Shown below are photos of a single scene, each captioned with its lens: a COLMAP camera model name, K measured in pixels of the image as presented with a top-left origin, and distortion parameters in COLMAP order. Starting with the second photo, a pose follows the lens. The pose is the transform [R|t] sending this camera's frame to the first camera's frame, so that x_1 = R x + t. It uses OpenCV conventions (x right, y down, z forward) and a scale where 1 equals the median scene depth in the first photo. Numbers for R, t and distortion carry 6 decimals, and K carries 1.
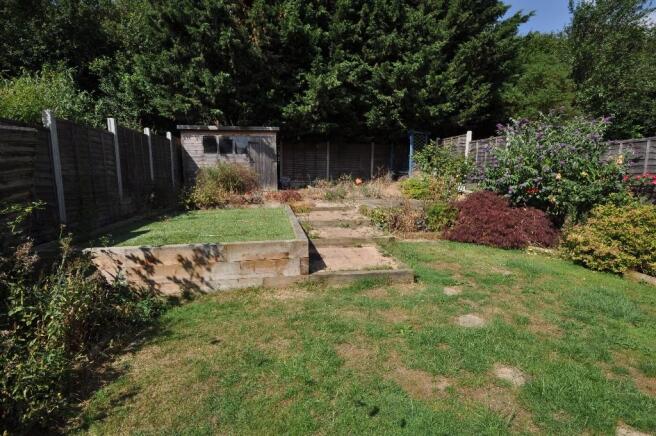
lens RADIAL K [[348.8, 0, 328.3], [0, 348.8, 219.9], [0, 0, 1]] dist [0.006799, 0.001182]
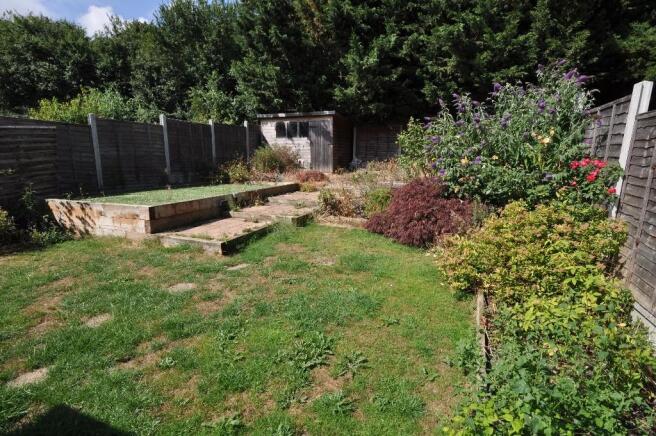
lens RADIAL K [[348.8, 0, 327.8], [0, 348.8, 218.7], [0, 0, 1]] dist [0.006799, 0.001182]
pose [[0.840200, 0.102050, -0.532588, 0.451196], [-0.077330, 0.994643, 0.068590, -0.014158], [0.536734, -0.016444, 0.843591, 0.103259]]
